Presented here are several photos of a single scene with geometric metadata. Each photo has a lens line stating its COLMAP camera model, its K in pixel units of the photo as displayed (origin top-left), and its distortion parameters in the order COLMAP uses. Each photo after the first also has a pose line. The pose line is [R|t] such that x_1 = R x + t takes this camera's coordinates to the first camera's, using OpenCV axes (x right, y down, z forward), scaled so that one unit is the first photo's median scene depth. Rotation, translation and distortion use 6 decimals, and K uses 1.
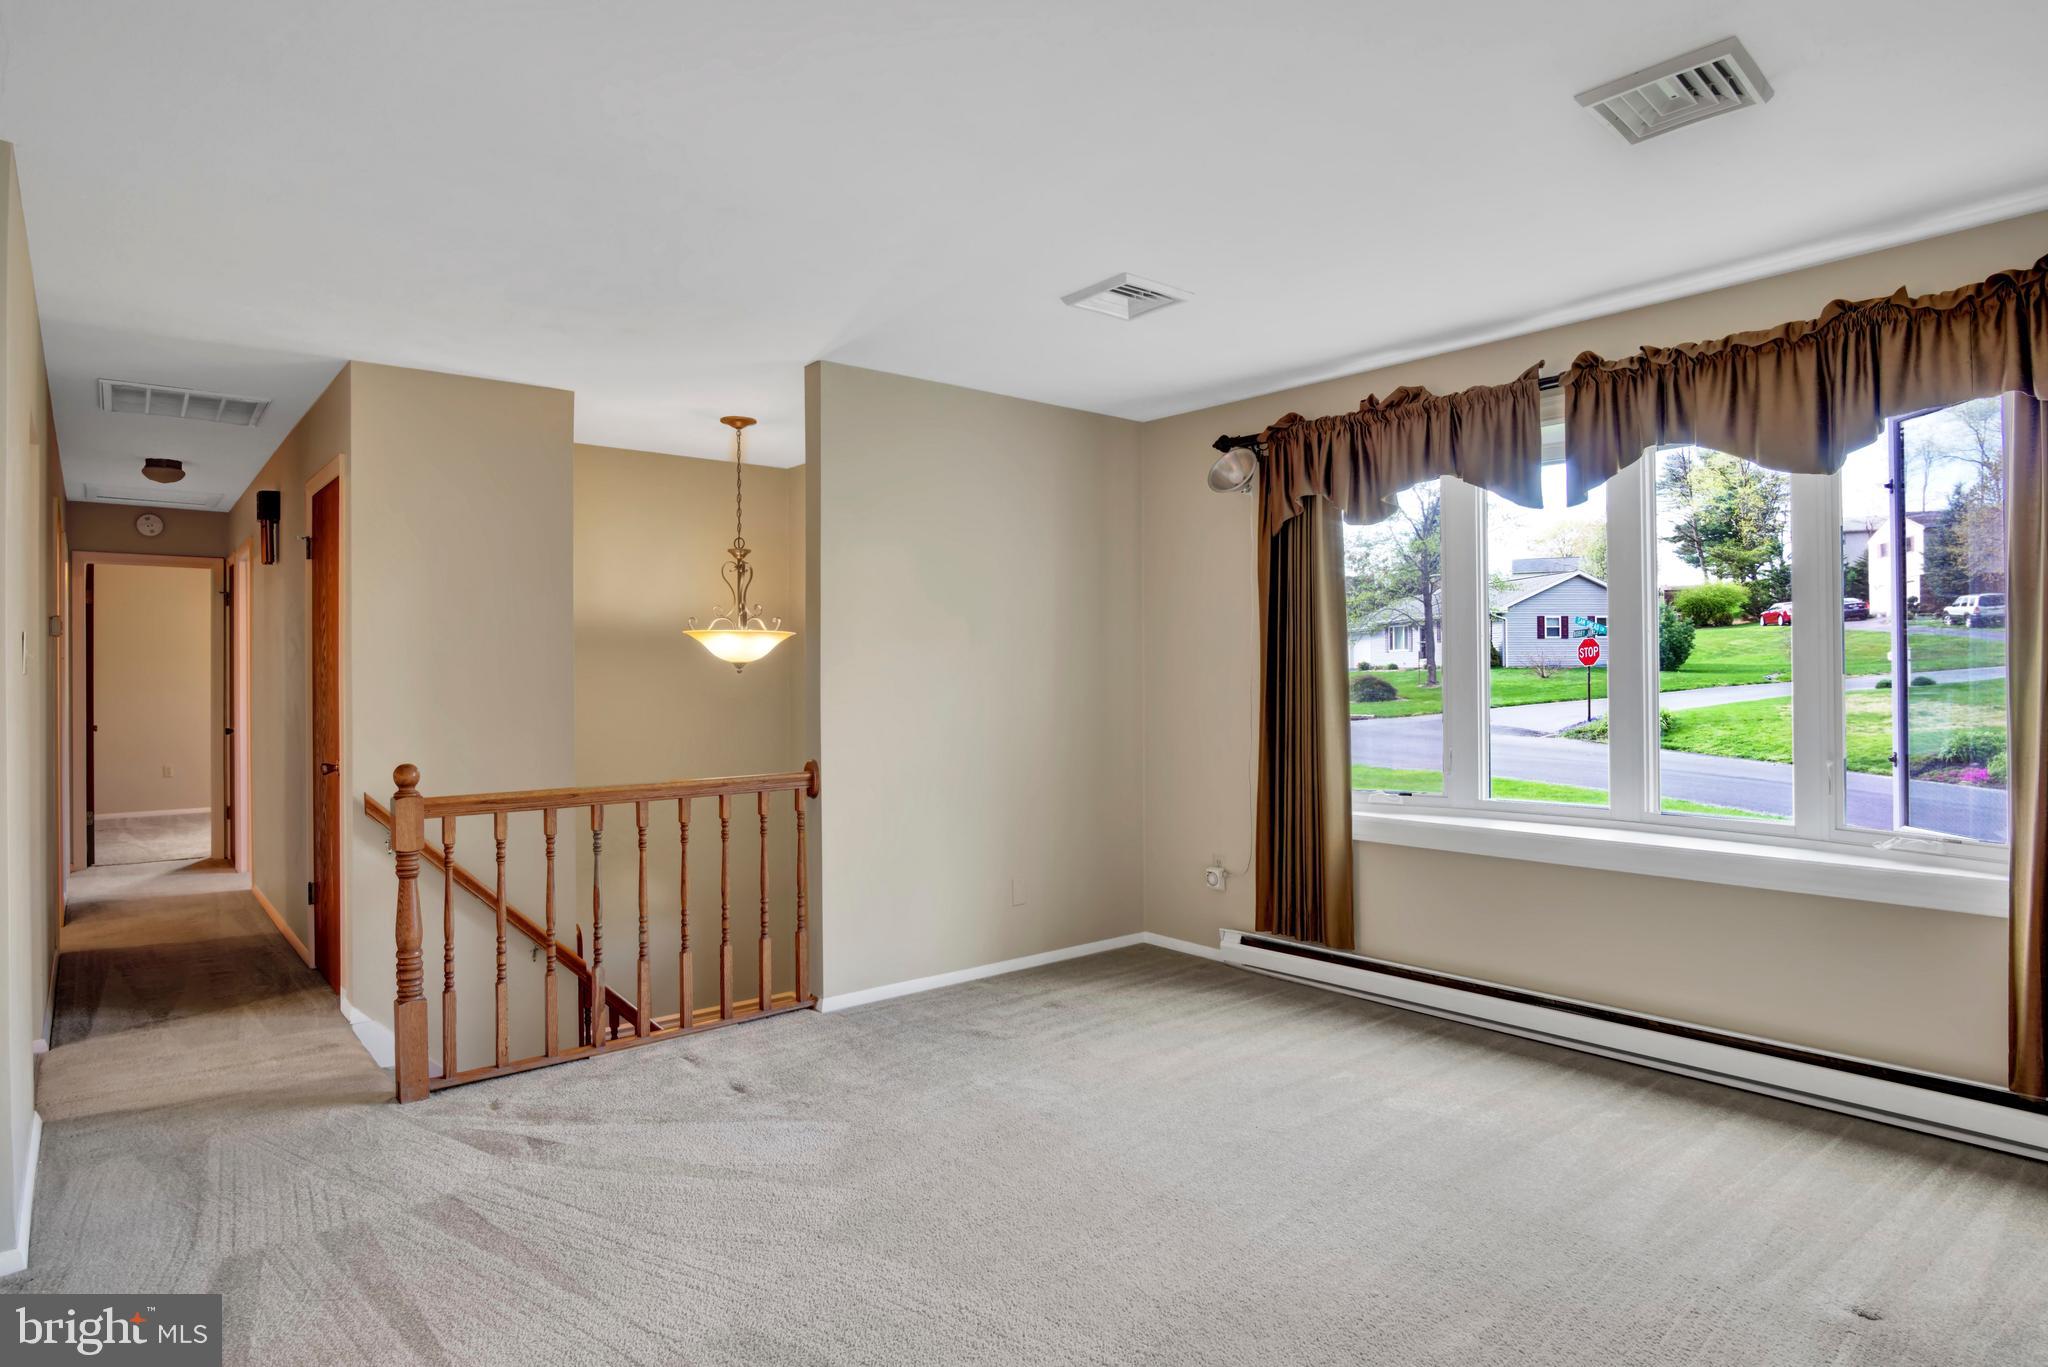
lens RADIAL K [[1137.1, 0, 1024.0], [0, 1137.1, 683.5], [0, 0, 1]] dist [-0.003019, -0.000040]
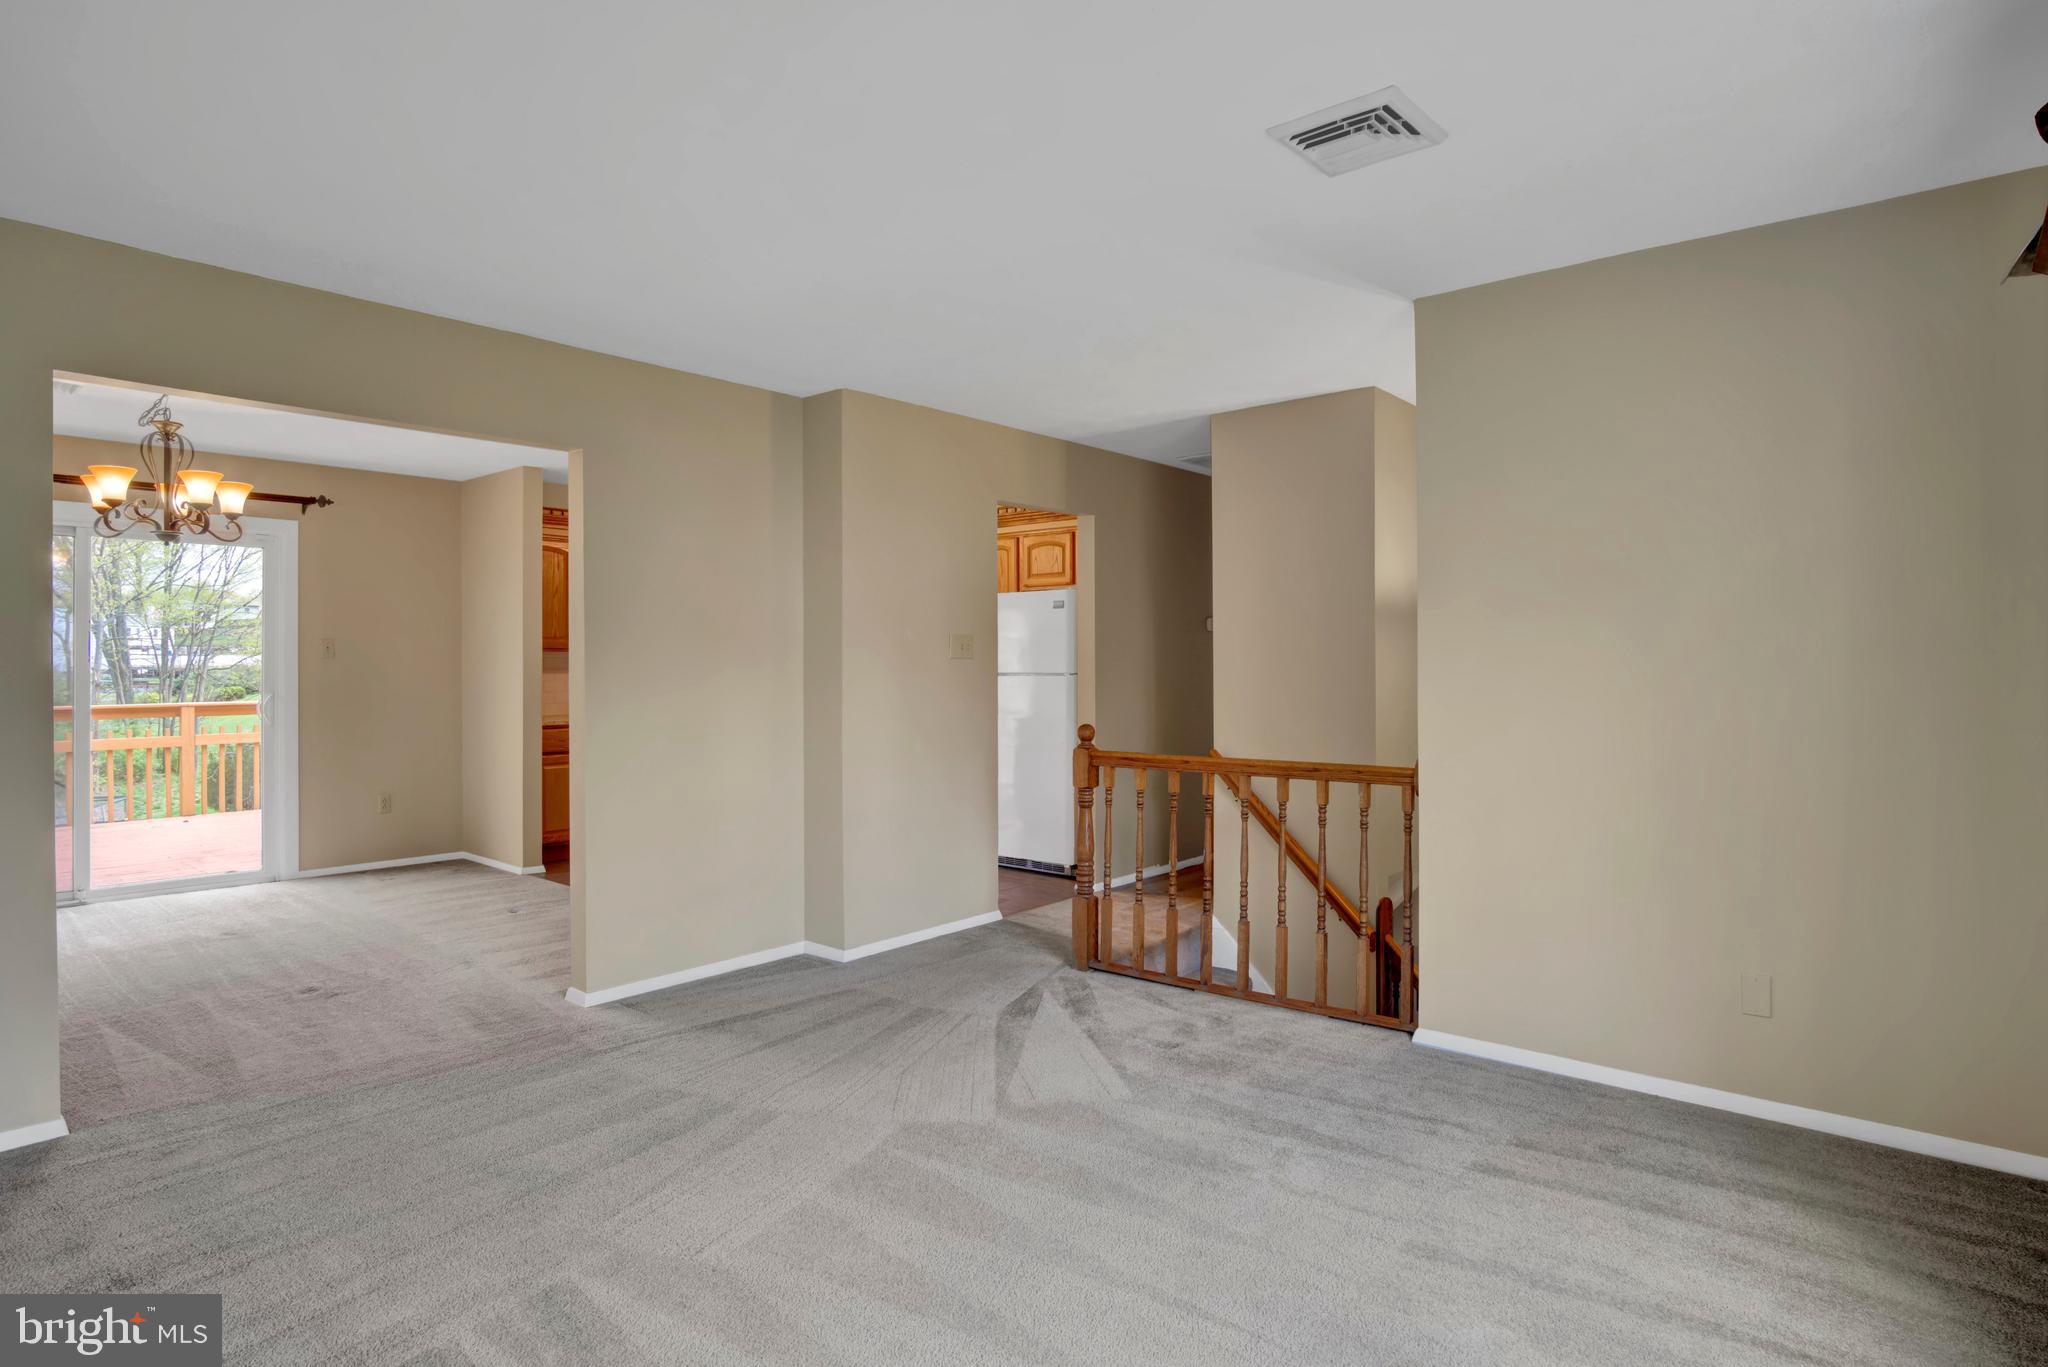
lens RADIAL K [[1099.5, 0, 1024.0], [0, 1099.5, 683.5], [0, 0, 1]] dist [-0.029390, 0.009282]
pose [[0.195367, 0.025294, -0.980404, 0.726913], [-0.010059, 0.999666, 0.023786, -0.008466], [0.980679, 0.005215, 0.195556, 0.658207]]
